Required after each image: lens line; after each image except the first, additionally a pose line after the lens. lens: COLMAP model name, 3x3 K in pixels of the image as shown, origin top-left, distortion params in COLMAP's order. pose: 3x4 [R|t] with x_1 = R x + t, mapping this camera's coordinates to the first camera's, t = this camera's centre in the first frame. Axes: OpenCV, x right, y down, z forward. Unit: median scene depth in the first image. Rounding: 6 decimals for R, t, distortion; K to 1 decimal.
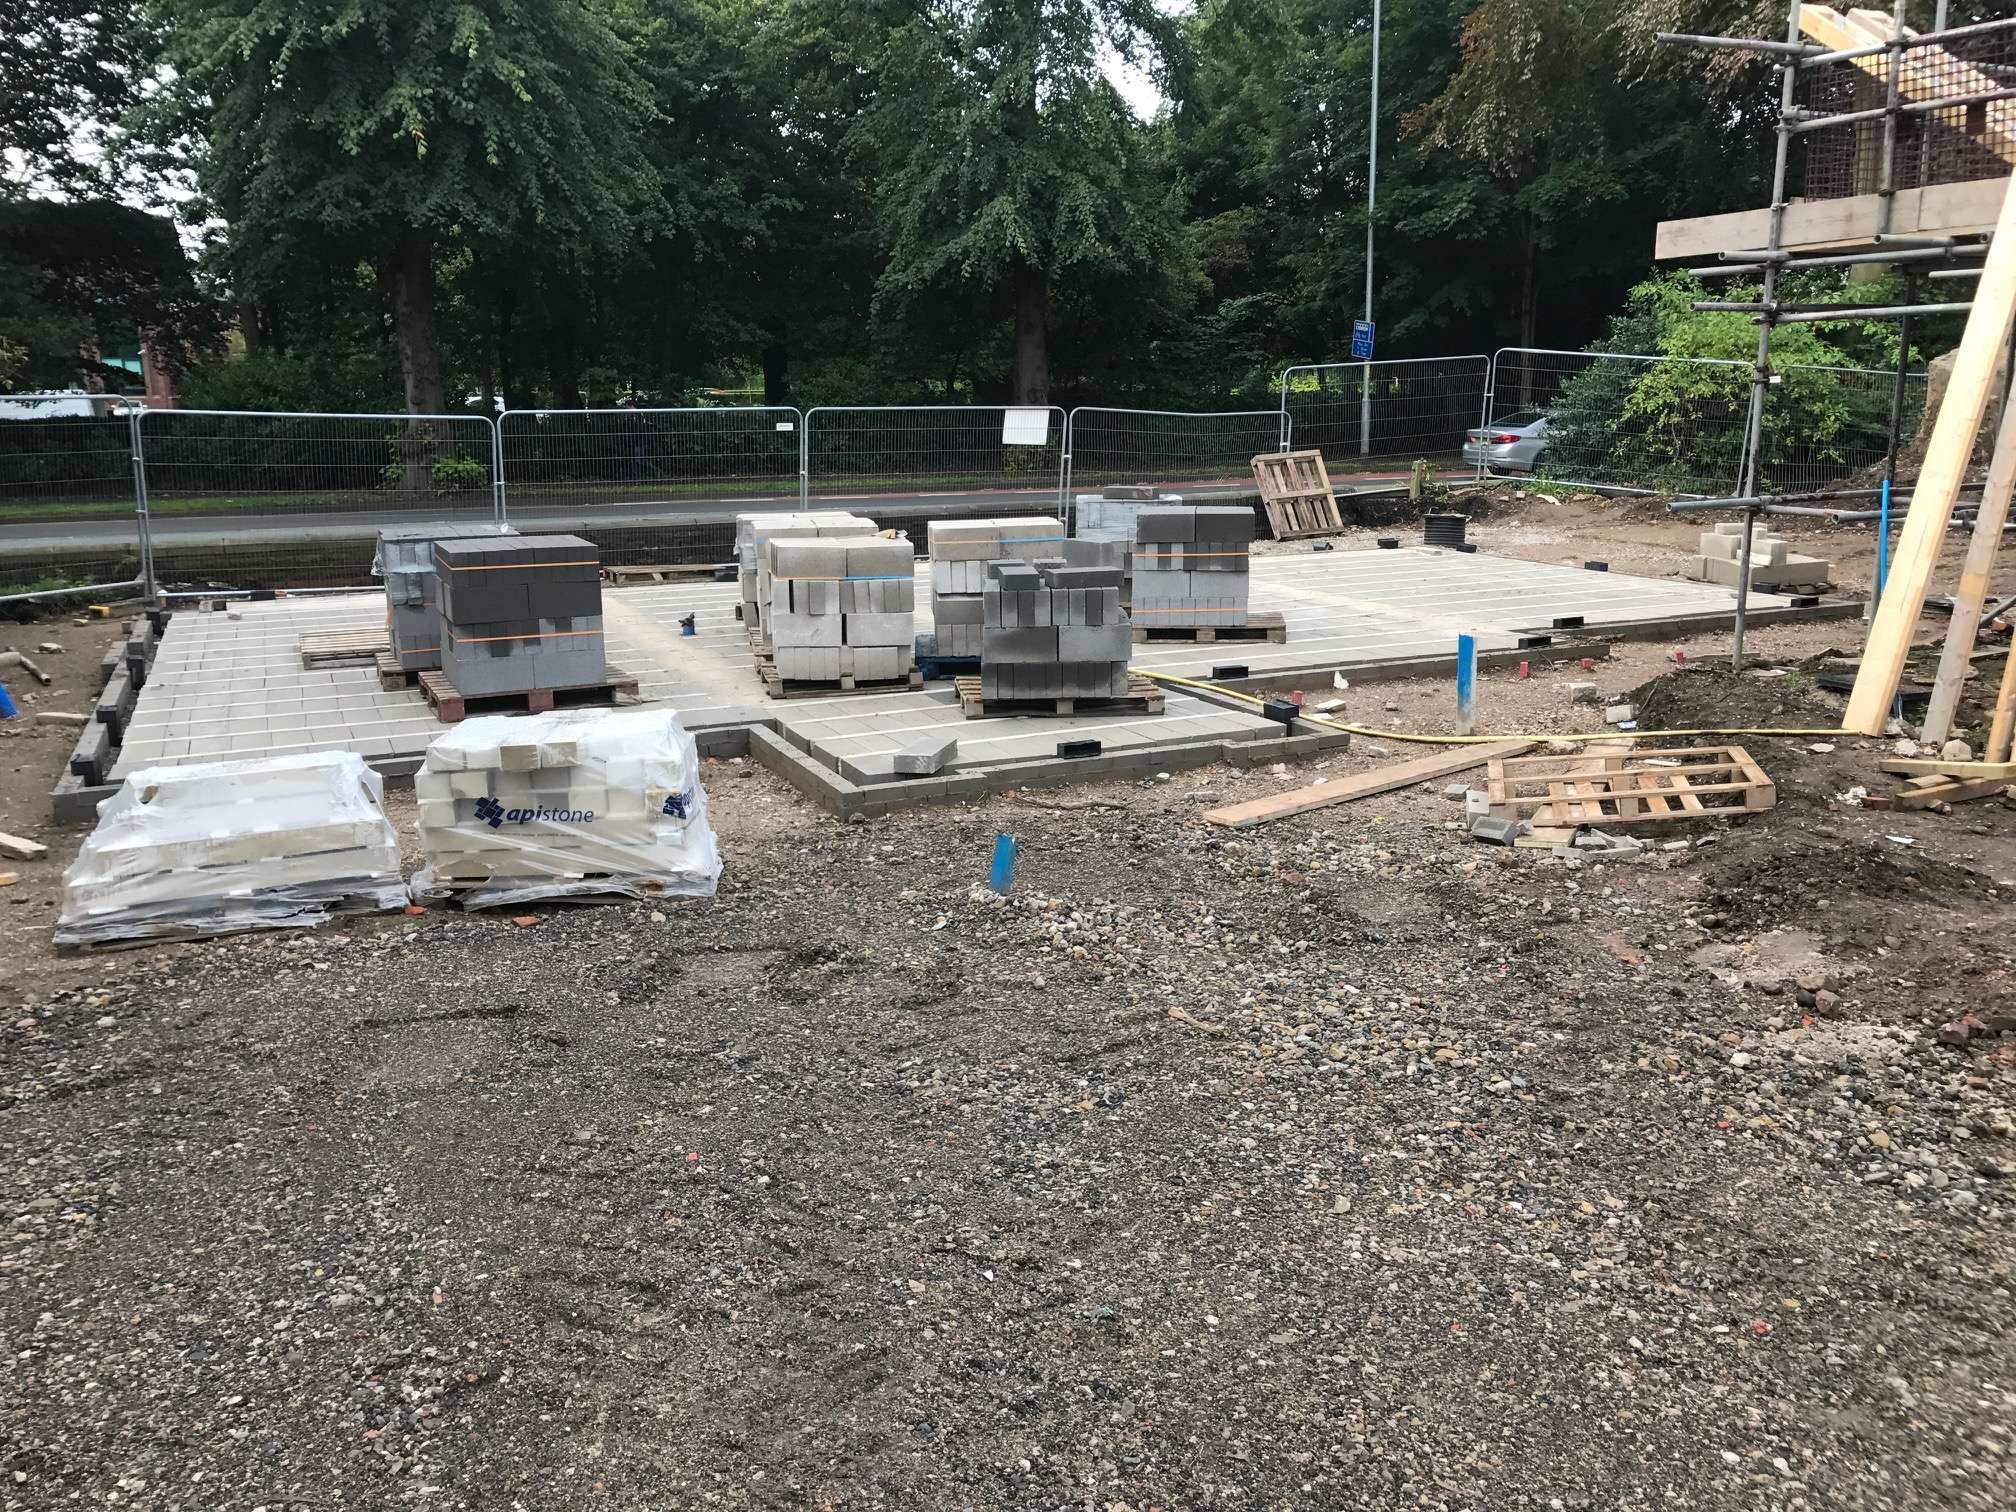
lens RADIAL K [[1653.7, 0, 1008.0], [0, 1653.7, 756.0], [0, 0, 1]] dist [-0.000113, 0.000106]
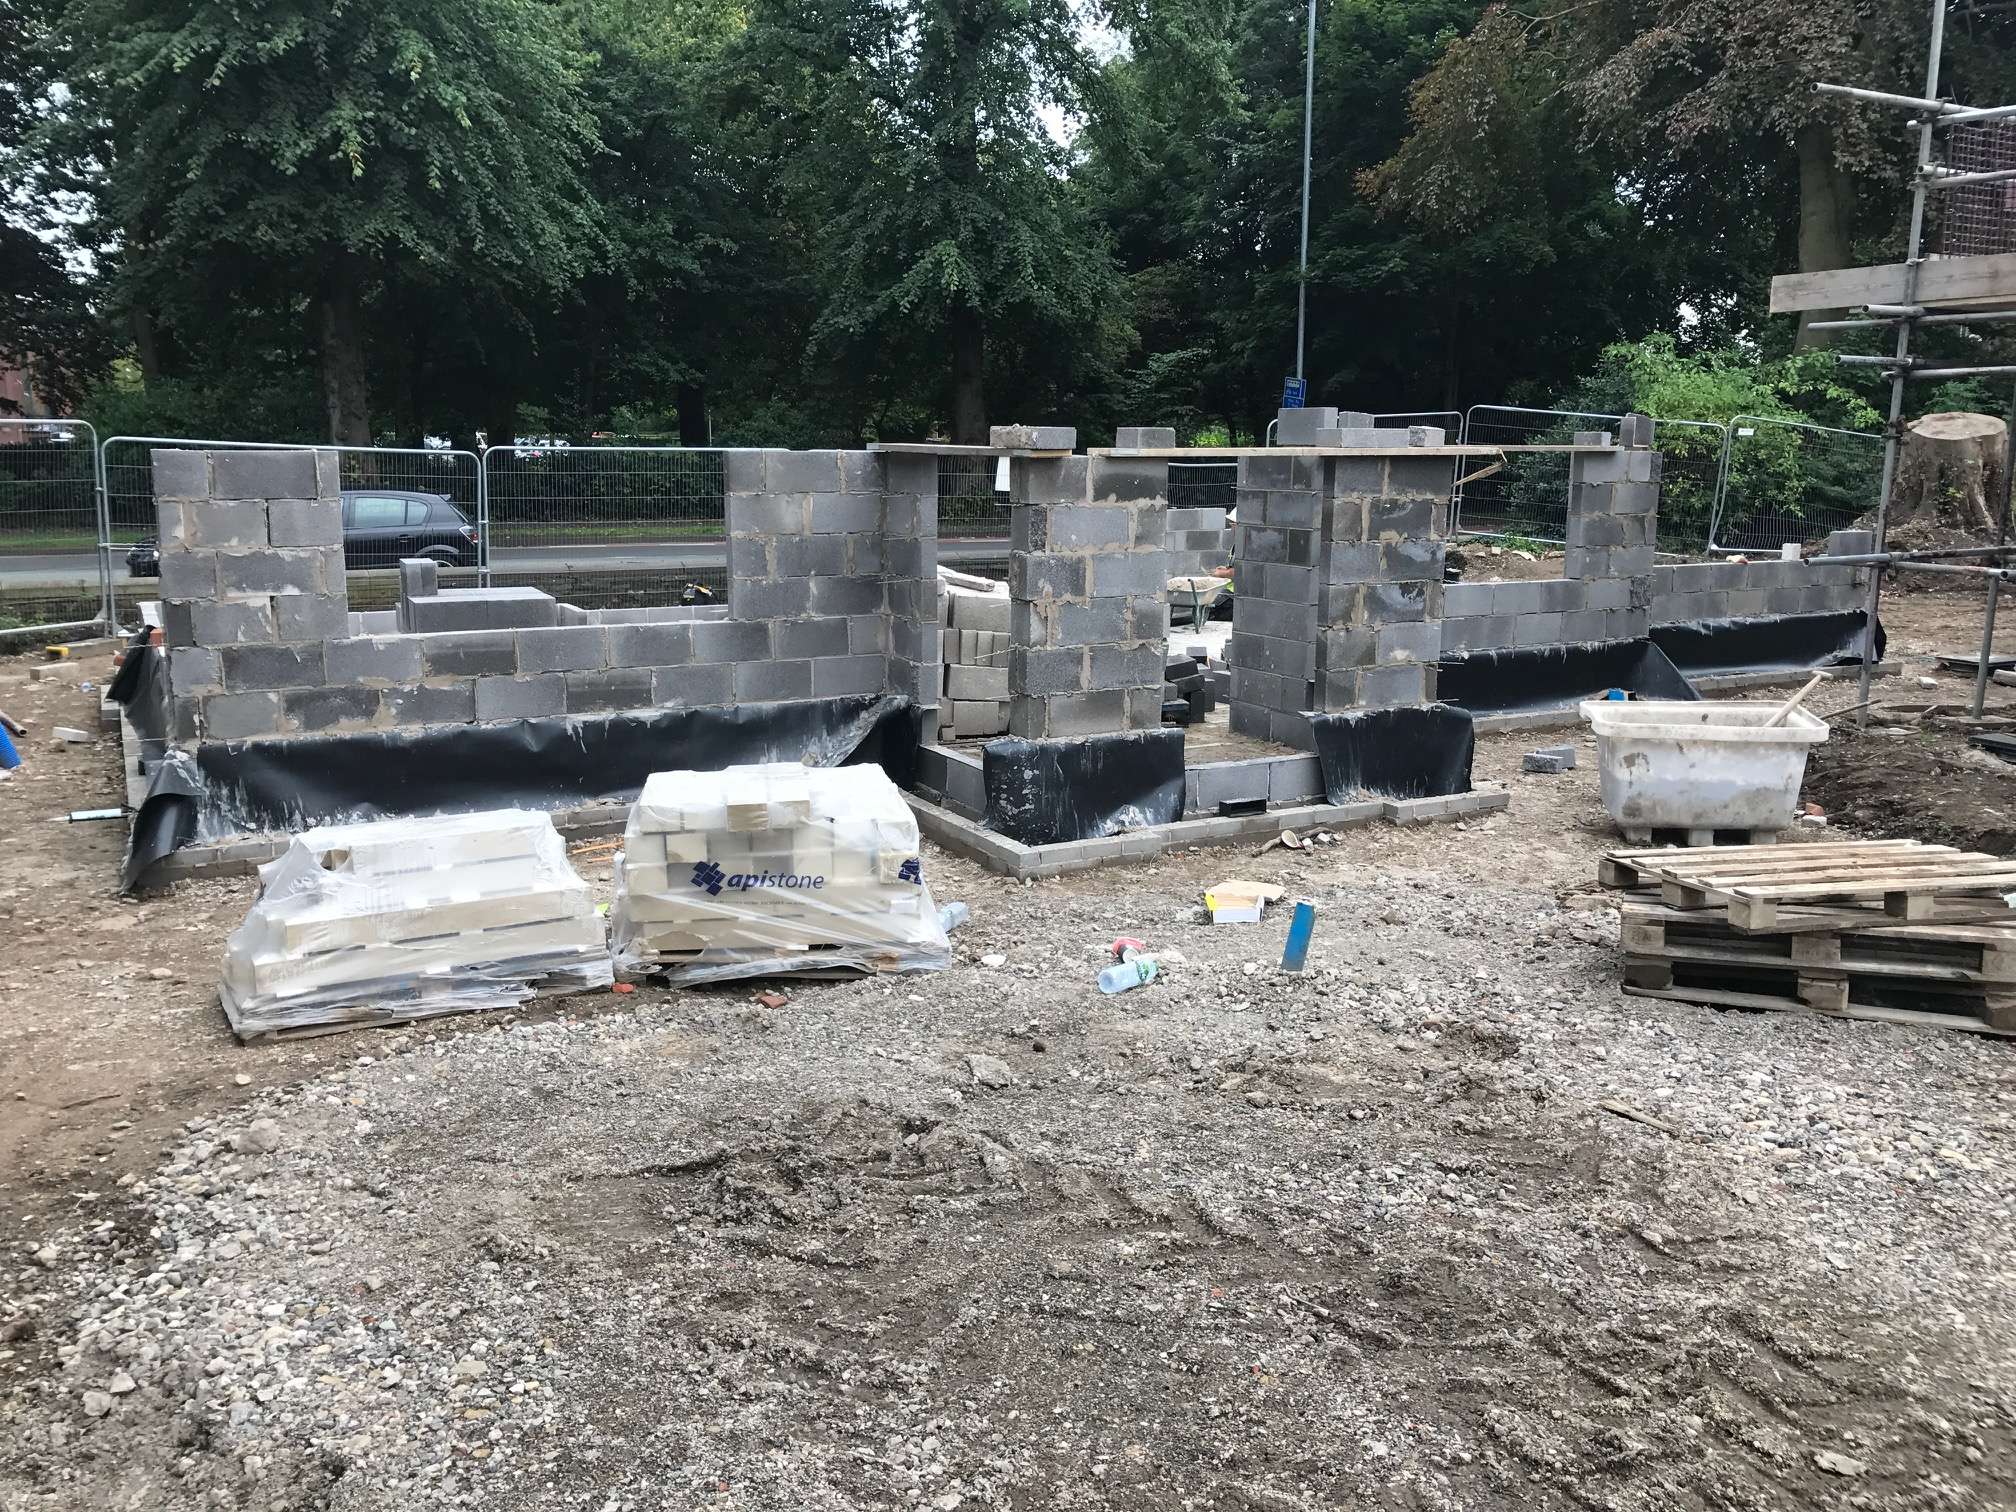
lens RADIAL K [[1649.7, 0, 1011.6], [0, 1649.7, 768.7], [0, 0, 1]] dist [0.033139, -0.073268]
pose [[0.996541, 0.004007, 0.083007, -0.095373], [-0.002053, 0.999719, -0.023612, -0.001937], [-0.083079, 0.023360, 0.996269, 0.038198]]
